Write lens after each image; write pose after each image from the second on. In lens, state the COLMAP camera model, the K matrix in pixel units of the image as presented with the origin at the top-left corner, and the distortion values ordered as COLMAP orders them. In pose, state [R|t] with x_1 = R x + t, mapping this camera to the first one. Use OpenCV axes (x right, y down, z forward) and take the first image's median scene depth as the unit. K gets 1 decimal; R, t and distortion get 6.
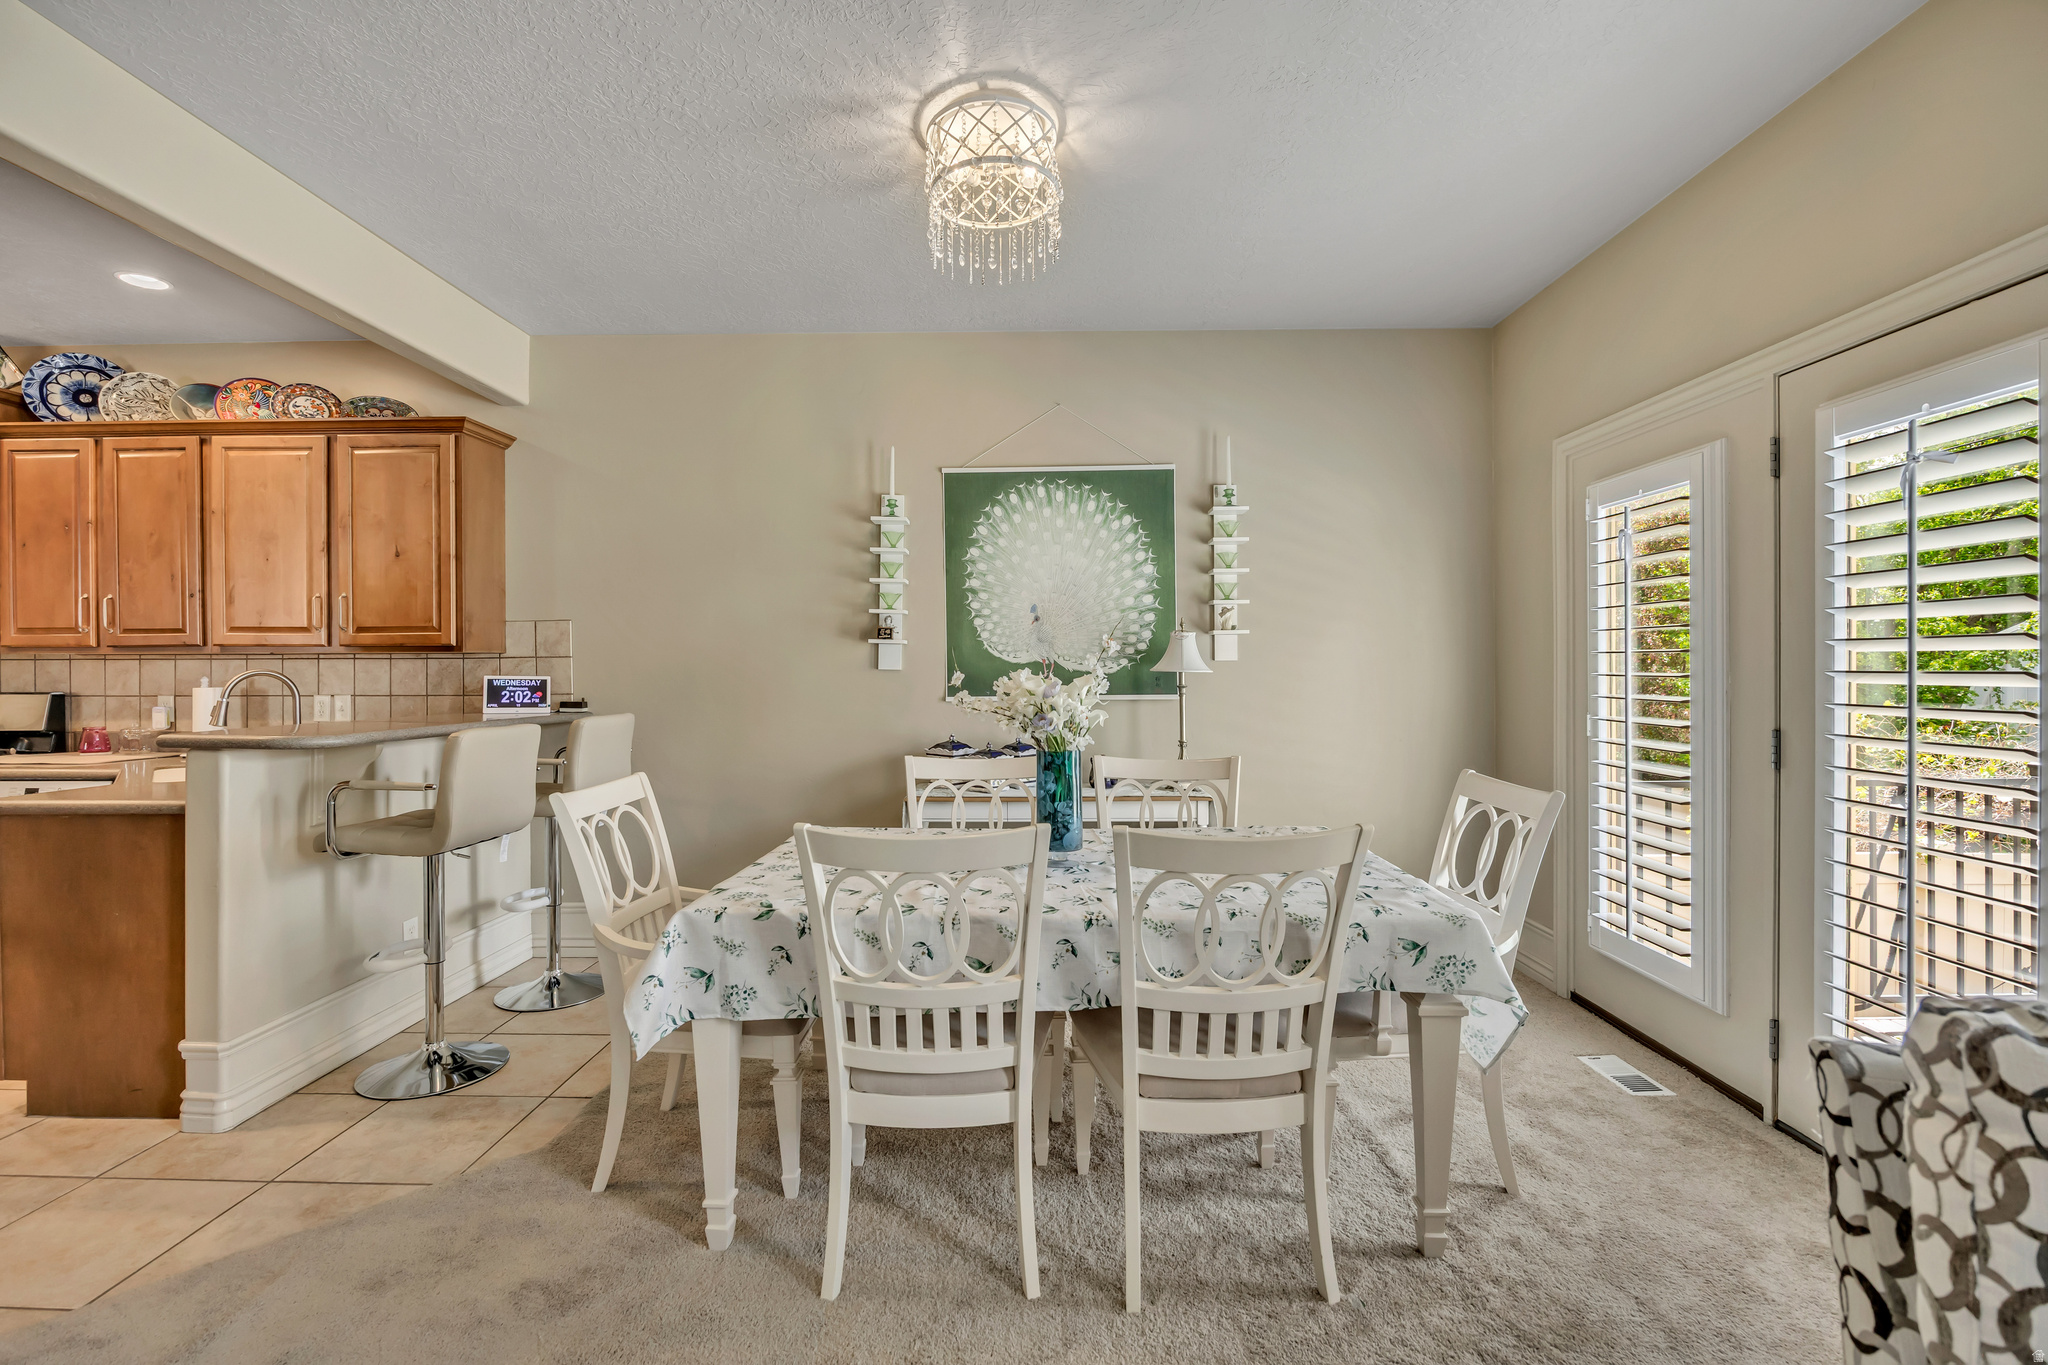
lens RADIAL K [[901.1, 0, 1004.1], [0, 901.1, 672.6], [0, 0, 1]] dist [-0.002570, 0.000849]
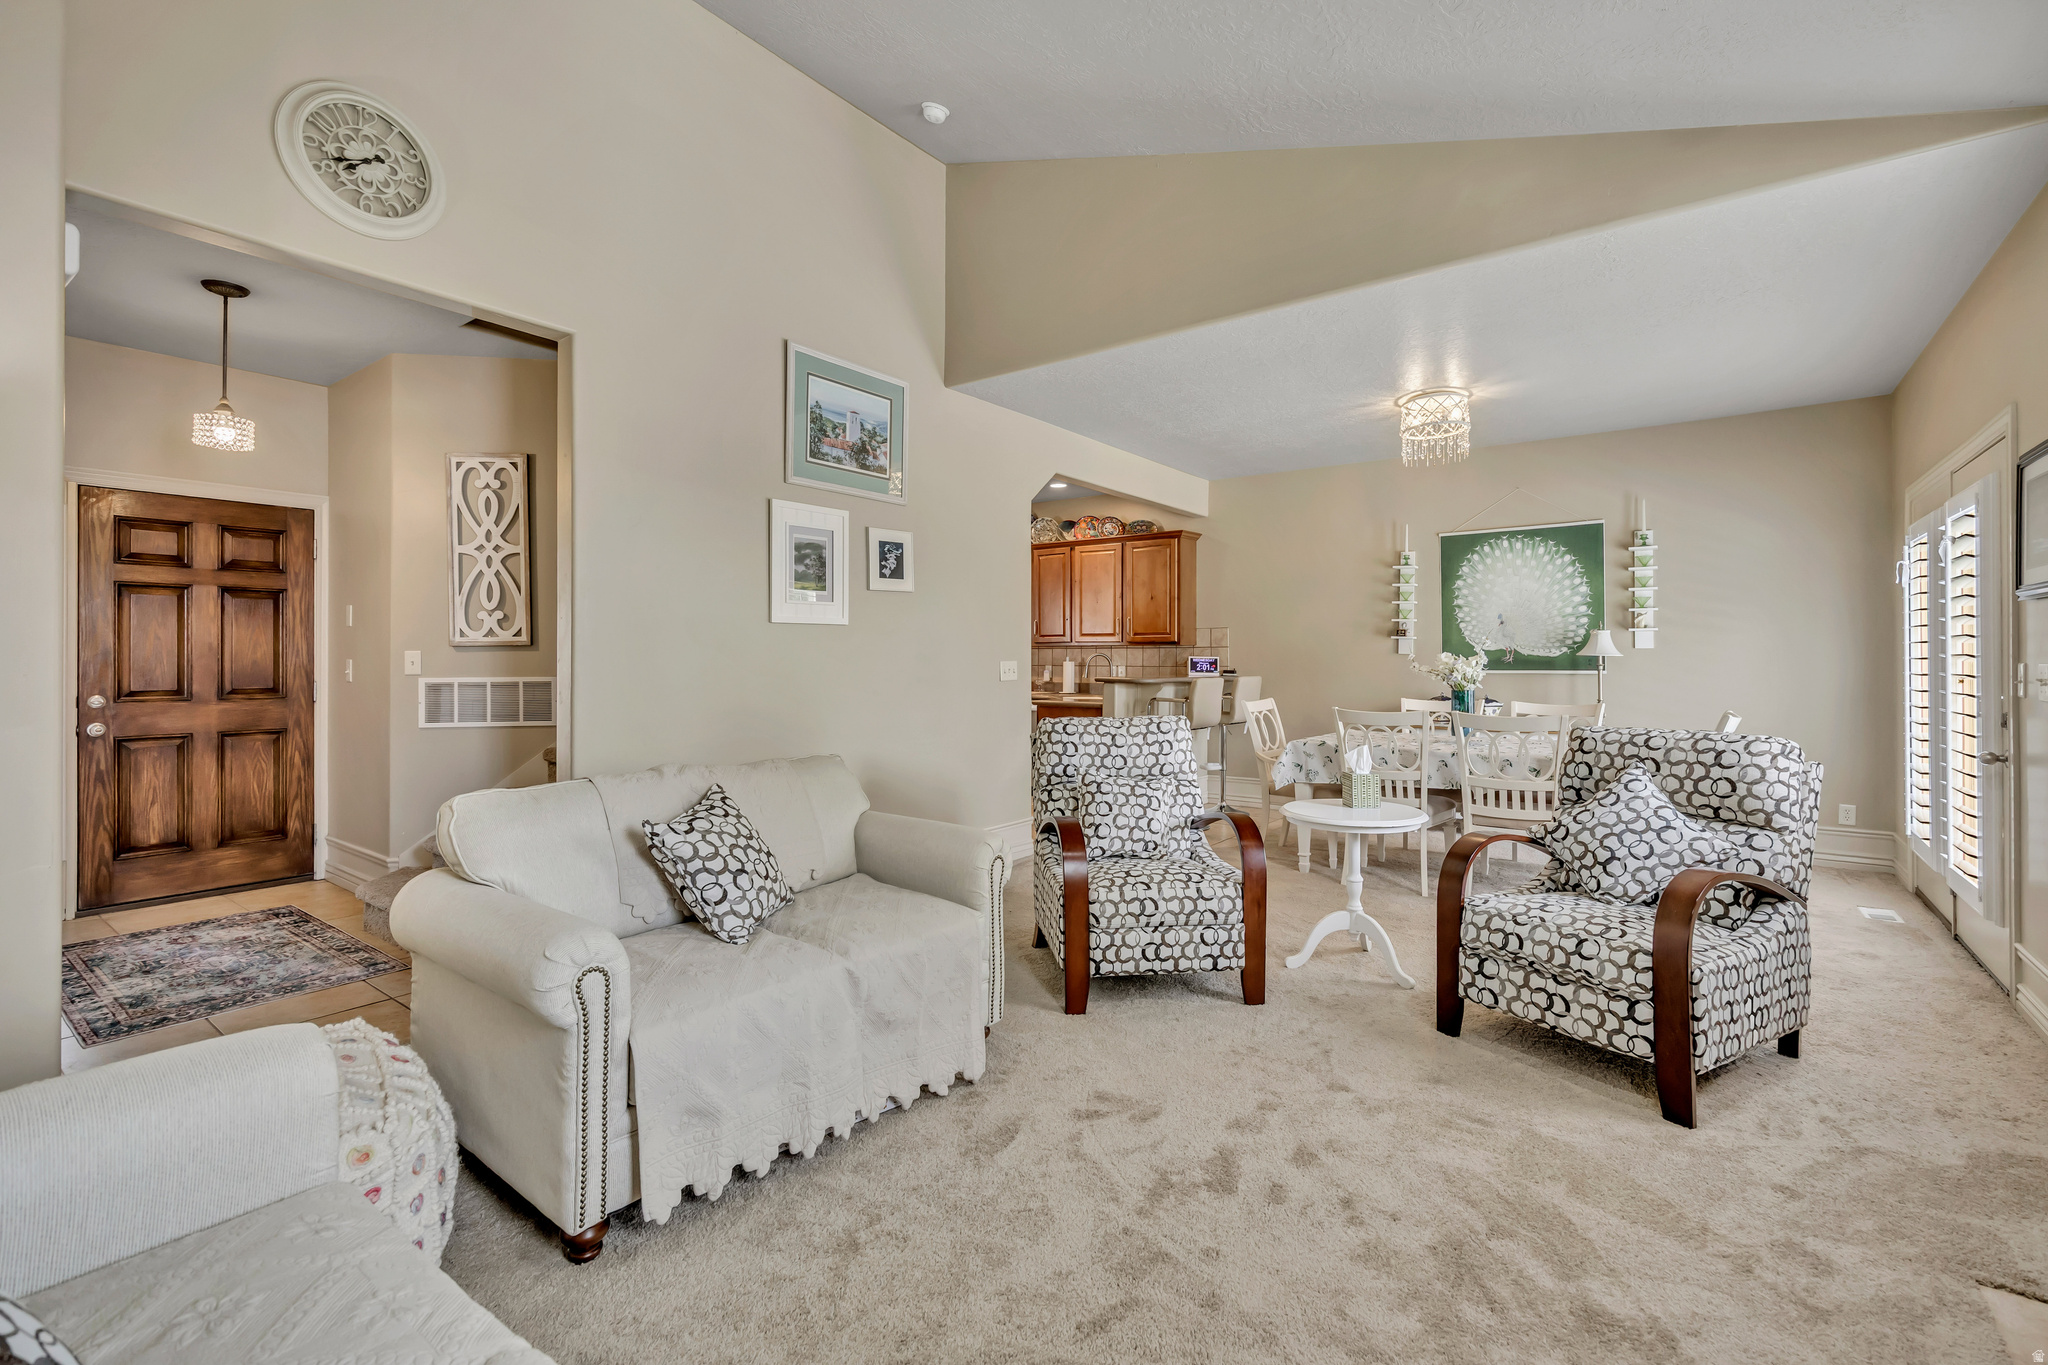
lens RADIAL K [[901.1, 0, 1024.0], [0, 901.1, 661.0], [0, 0, 1]] dist [-0.002570, 0.000849]
pose [[0.820211, 0.006078, -0.572028, 0.260686], [-0.005297, 0.999981, 0.003030, 0.008738], [0.572036, 0.000544, 0.820228, -0.823723]]
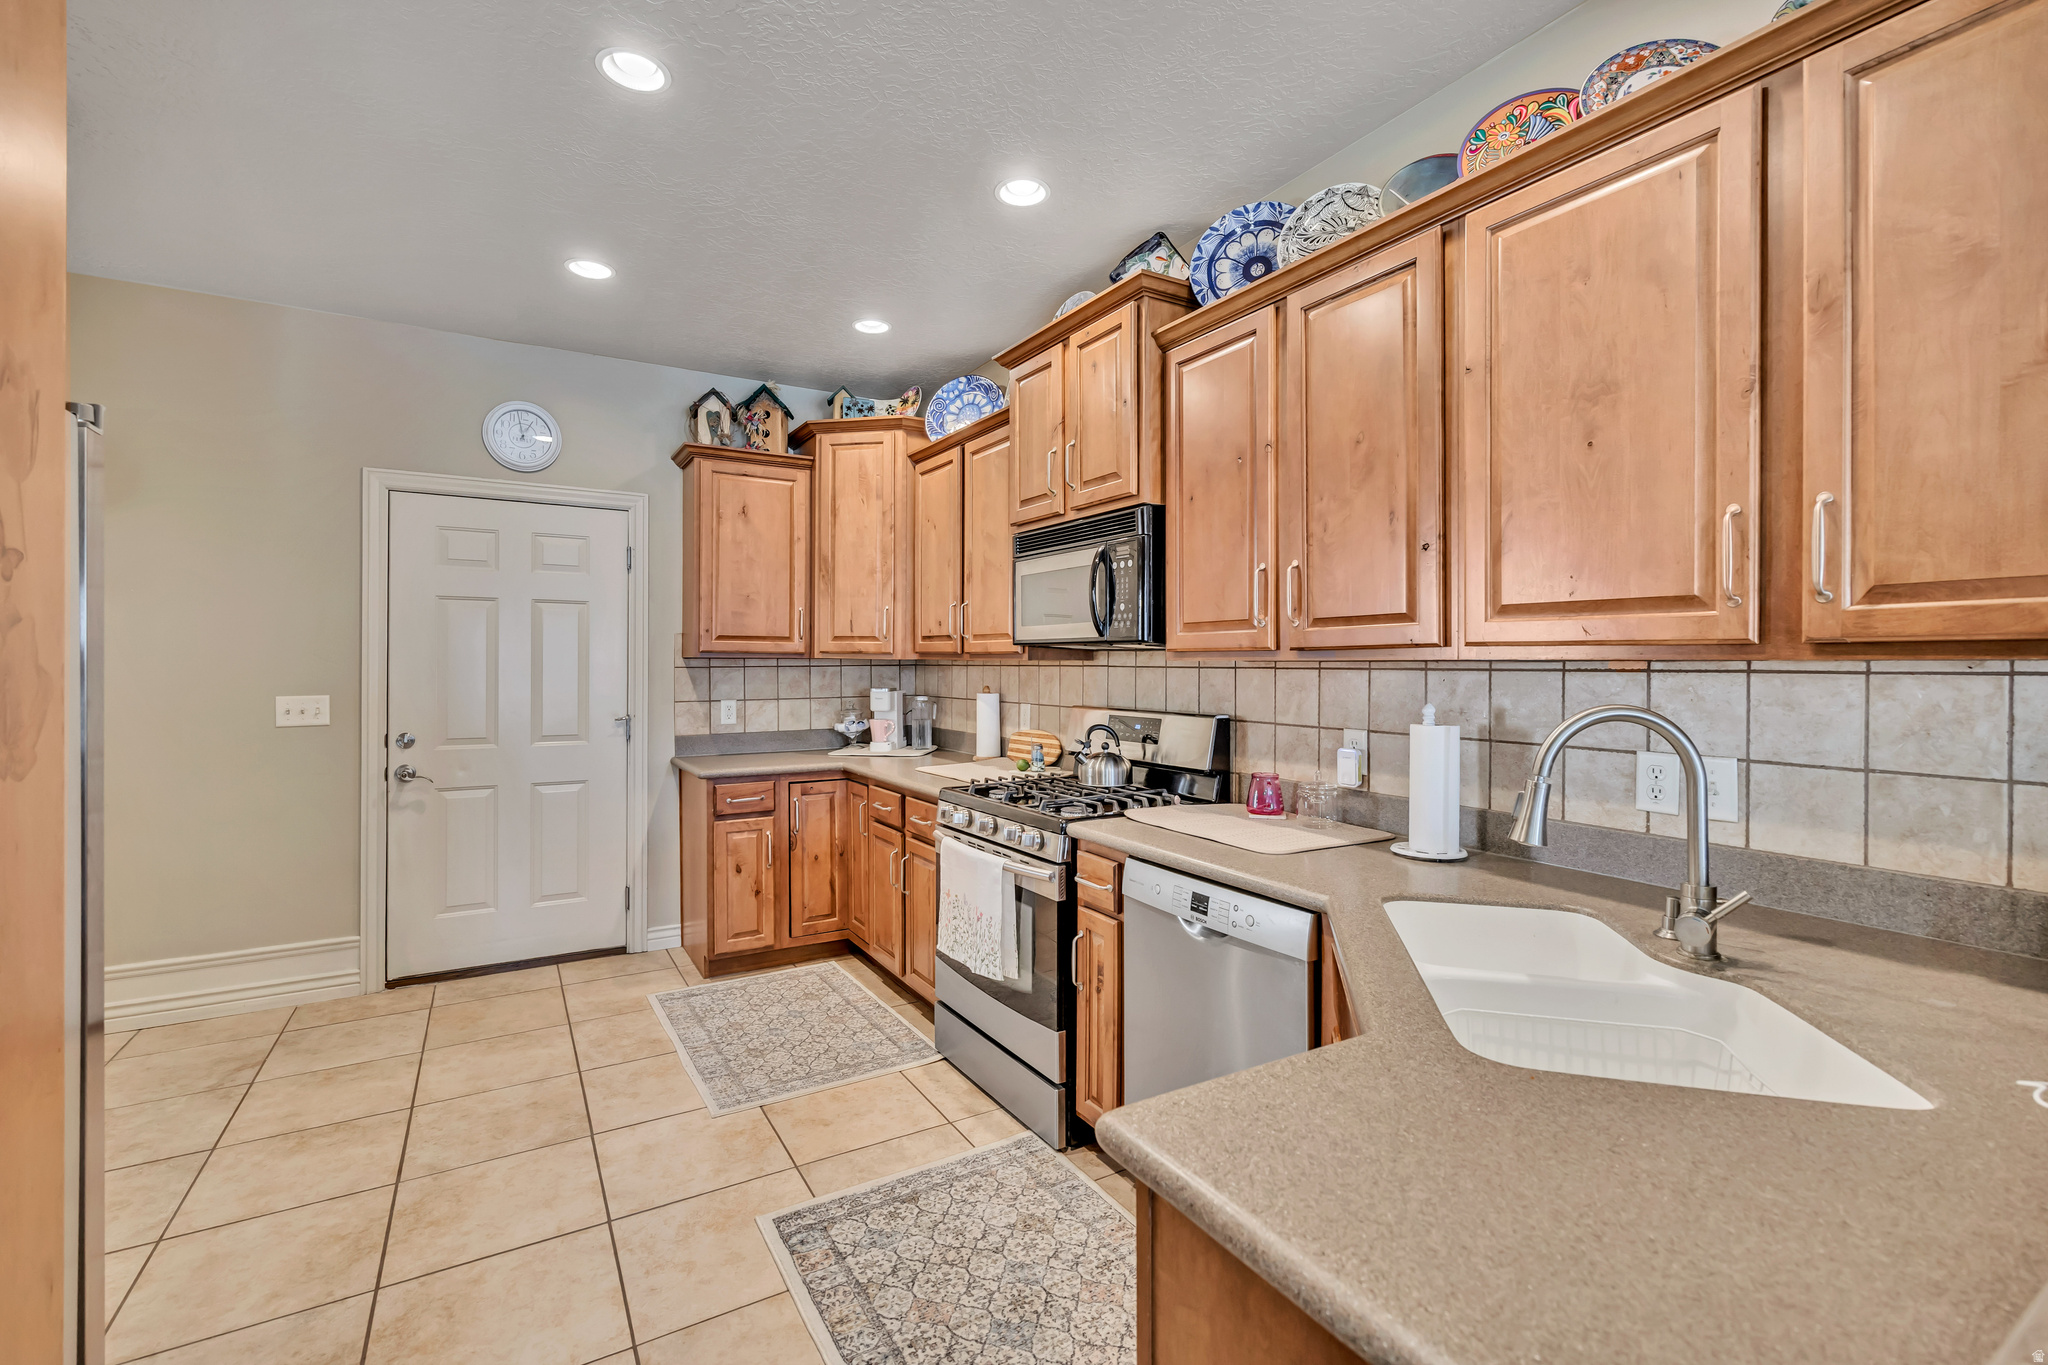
lens RADIAL K [[901.1, 0, 1012.4], [0, 901.1, 665.0], [0, 0, 1]] dist [-0.002570, 0.000849]
pose [[0.534146, 0.005722, -0.845373, -0.562620], [-0.005222, 0.999980, 0.003470, -0.018517], [0.845376, 0.002561, 0.534165, 0.501567]]
